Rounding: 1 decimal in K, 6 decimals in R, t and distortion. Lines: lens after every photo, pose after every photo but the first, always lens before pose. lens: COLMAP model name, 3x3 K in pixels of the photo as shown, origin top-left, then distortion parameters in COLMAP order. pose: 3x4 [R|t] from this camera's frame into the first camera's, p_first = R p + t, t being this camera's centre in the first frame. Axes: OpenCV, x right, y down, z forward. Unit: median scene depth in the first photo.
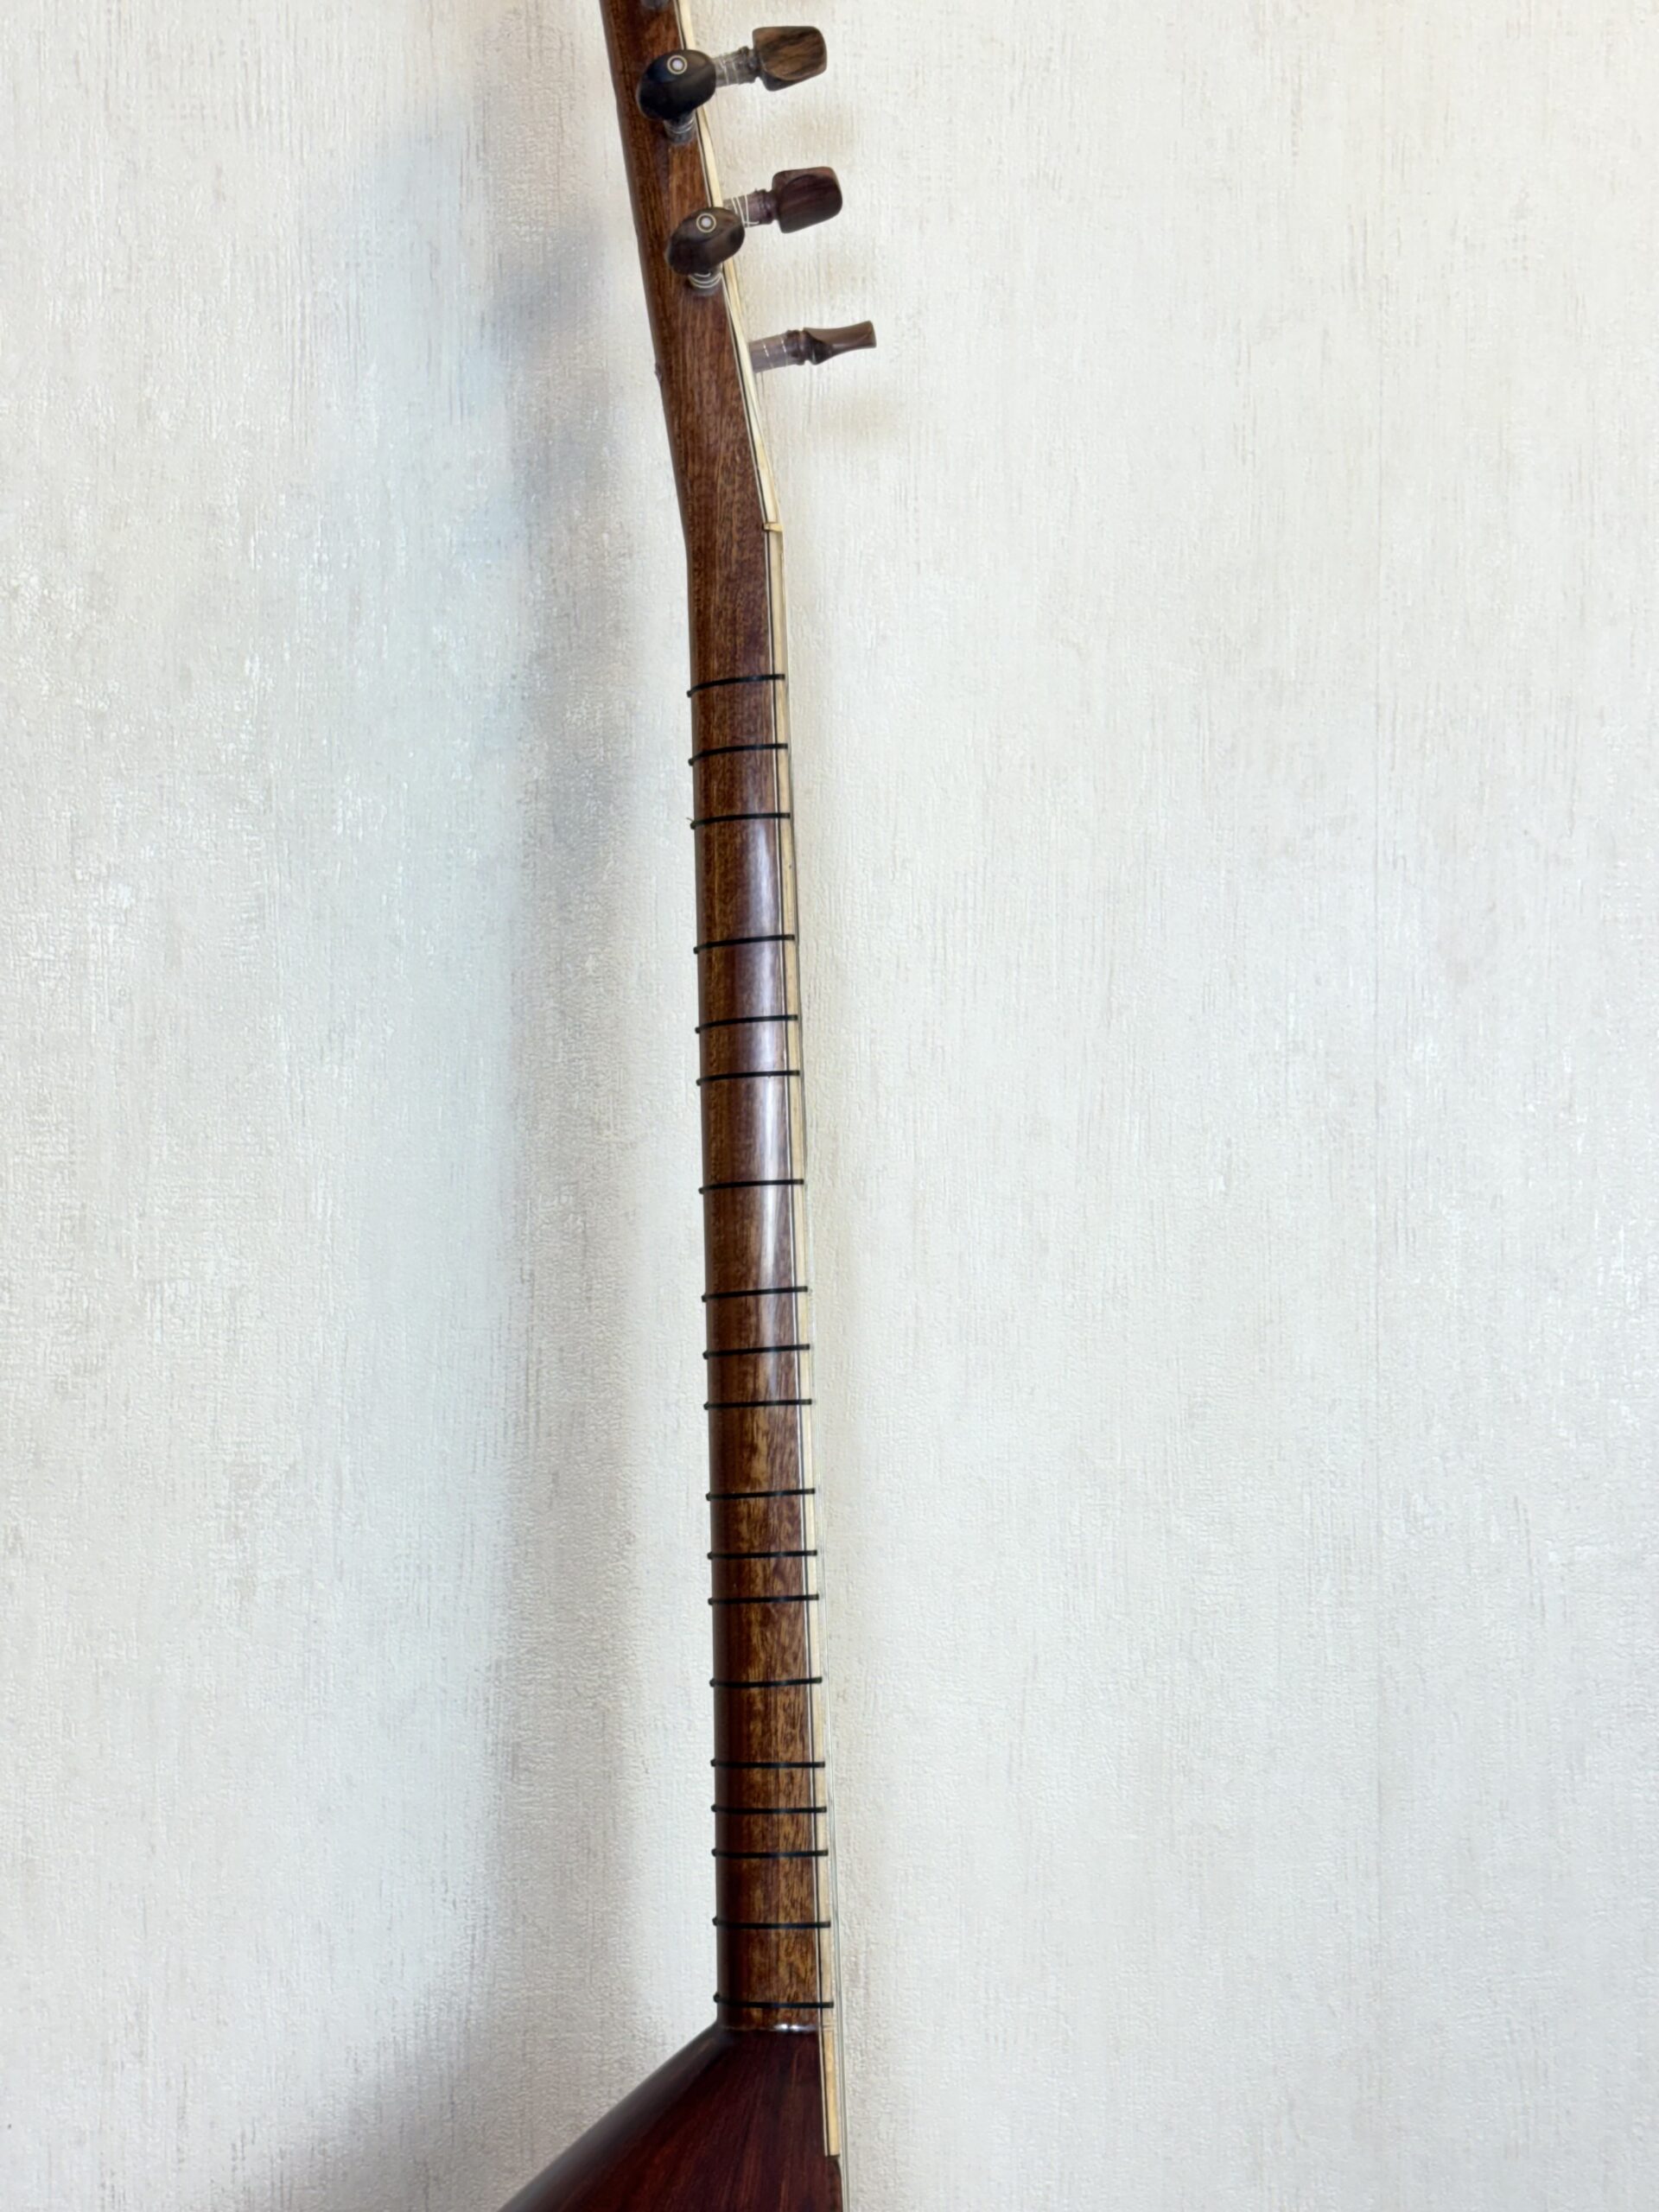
lens RADIAL K [[3395.0, 0, 844.5], [0, 3395.0, 1156.6], [0, 0, 1]] dist [0.093287, 0.000000]
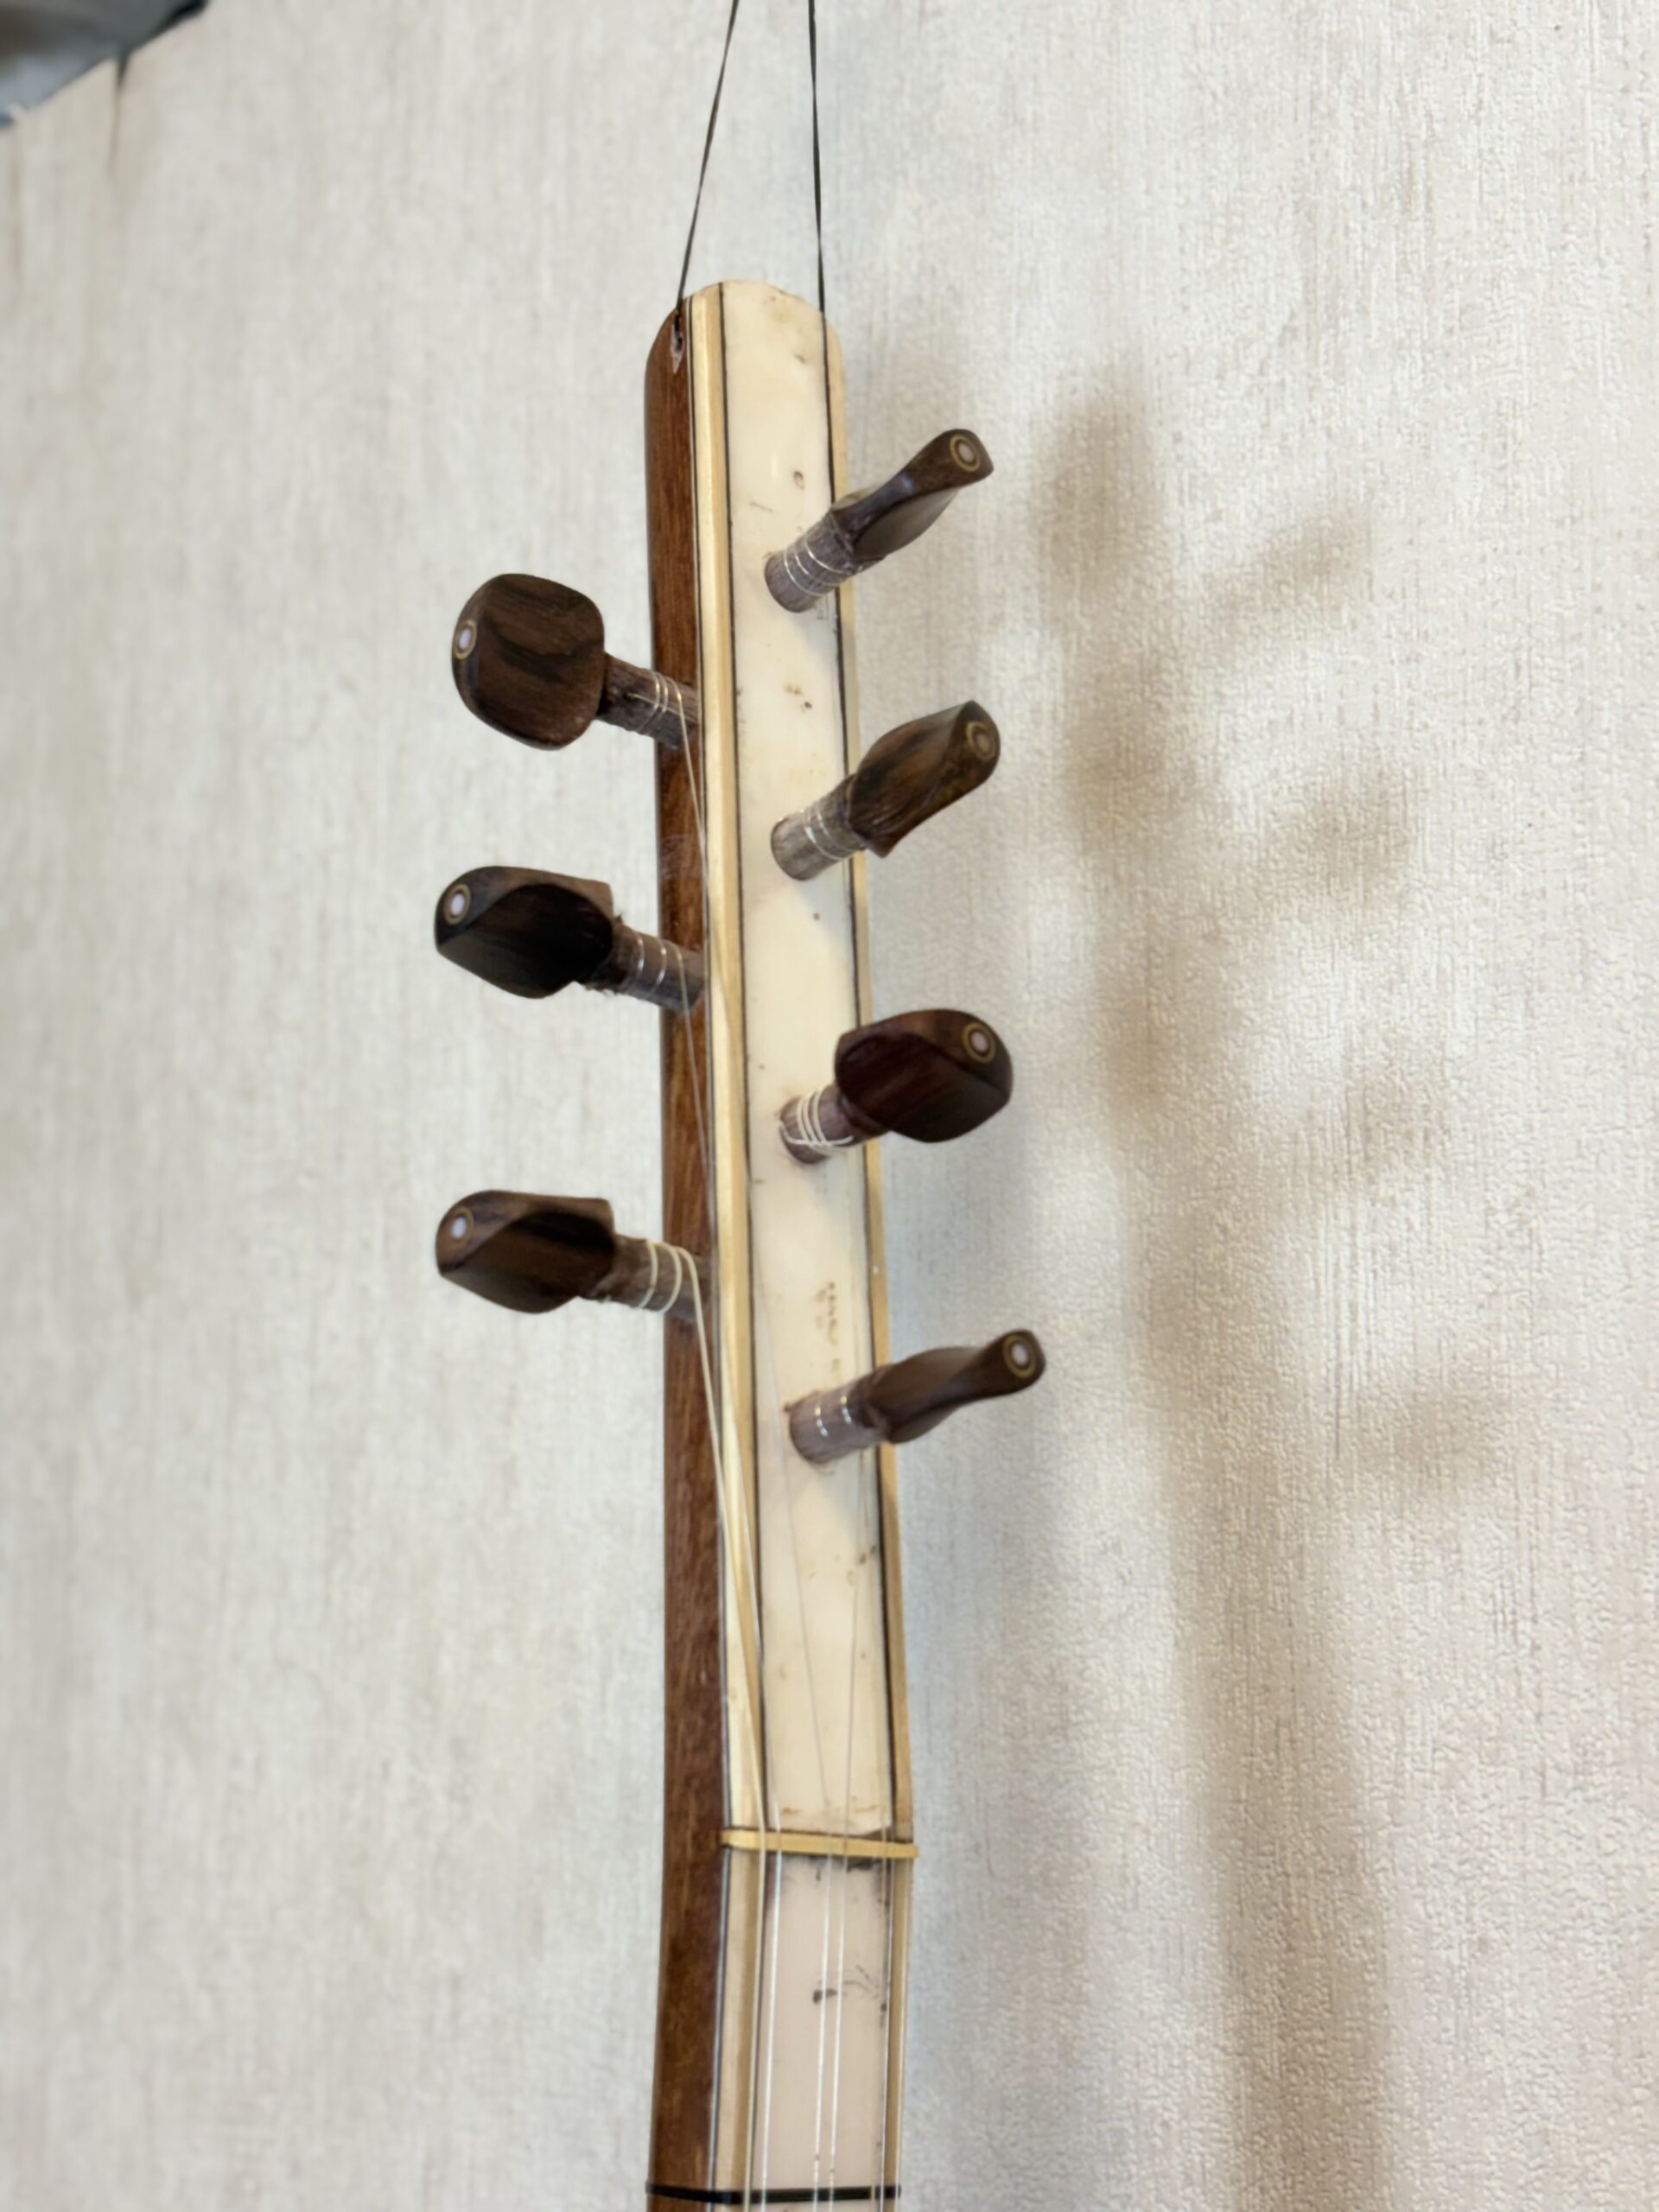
lens RADIAL K [[3395.0, 0, 854.6], [0, 3395.0, 1132.5], [0, 0, 1]] dist [0.093287, 0.000000]
pose [[0.606503, -0.095895, -0.789277, 0.317757], [0.000623, 0.992757, -0.120139, -0.203703], [0.795081, 0.072373, 0.602170, 0.670952]]
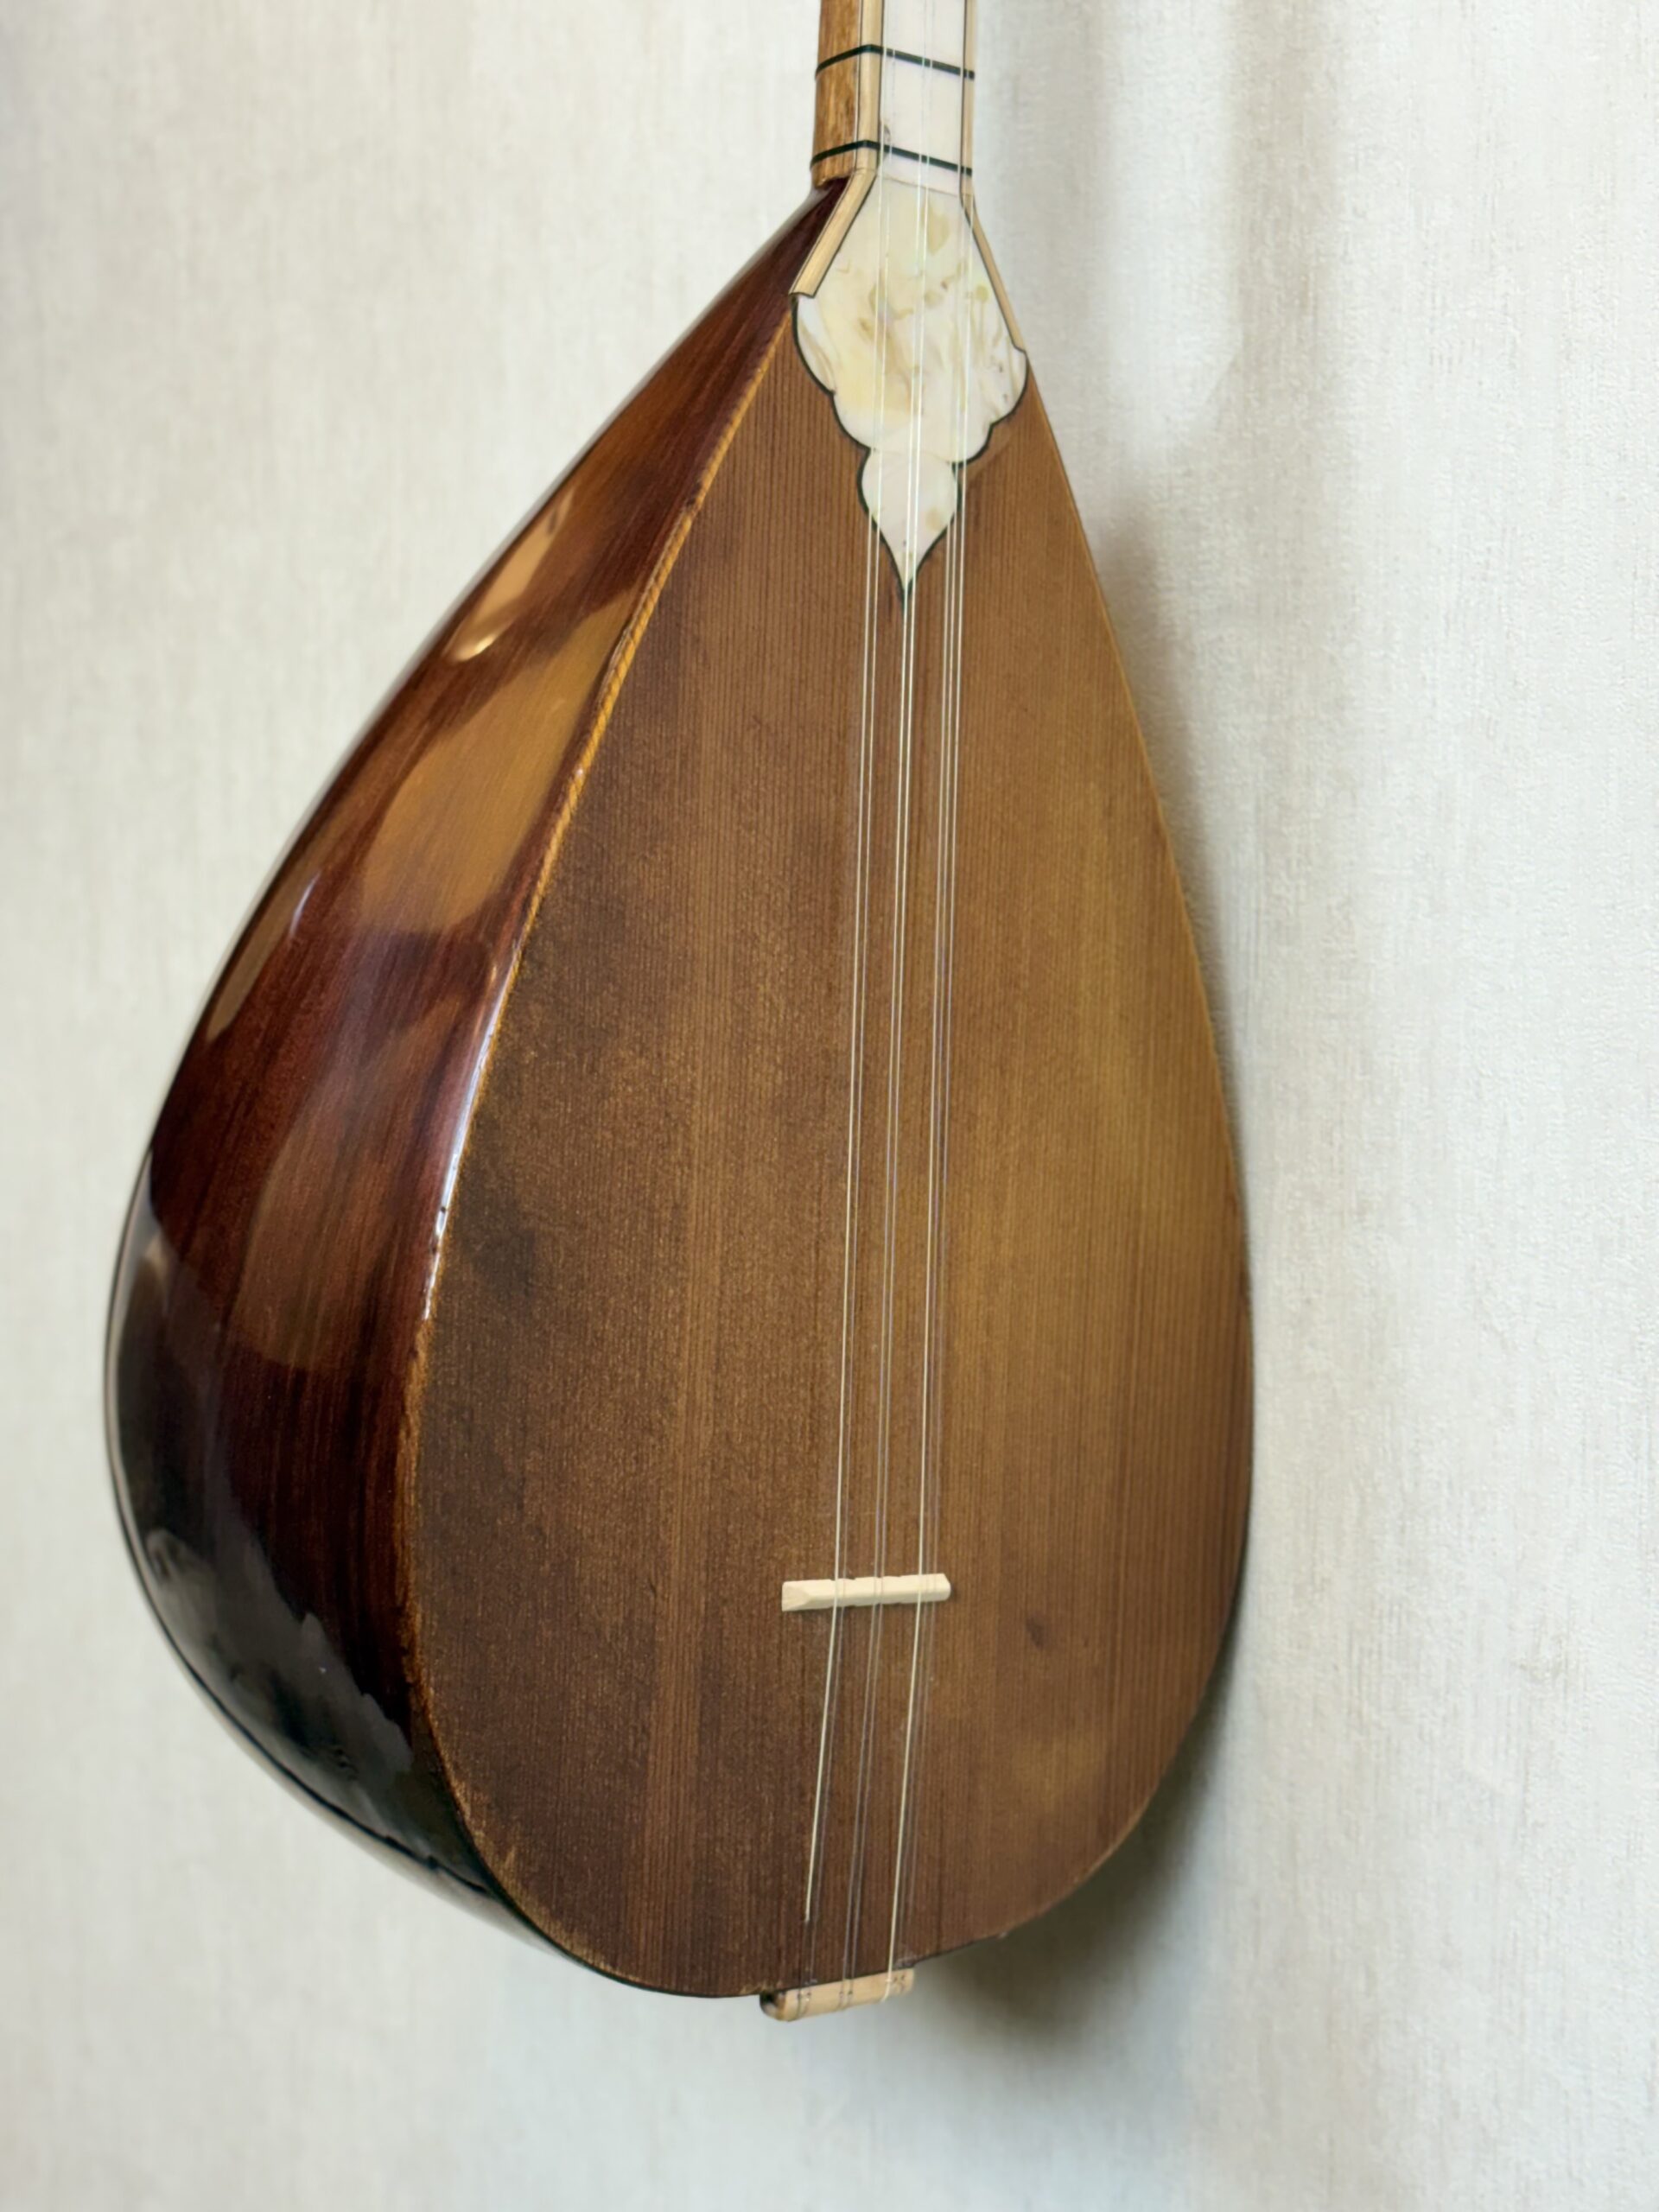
lens RADIAL K [[3395.0, 0, 819.2], [0, 3395.0, 1159.6], [0, 0, 1]] dist [0.093287, 0.000000]
pose [[0.579090, 0.064306, -0.812723, 0.595304], [0.015151, 0.995863, 0.089593, 0.365080], [0.815123, -0.064195, 0.575721, 0.436085]]
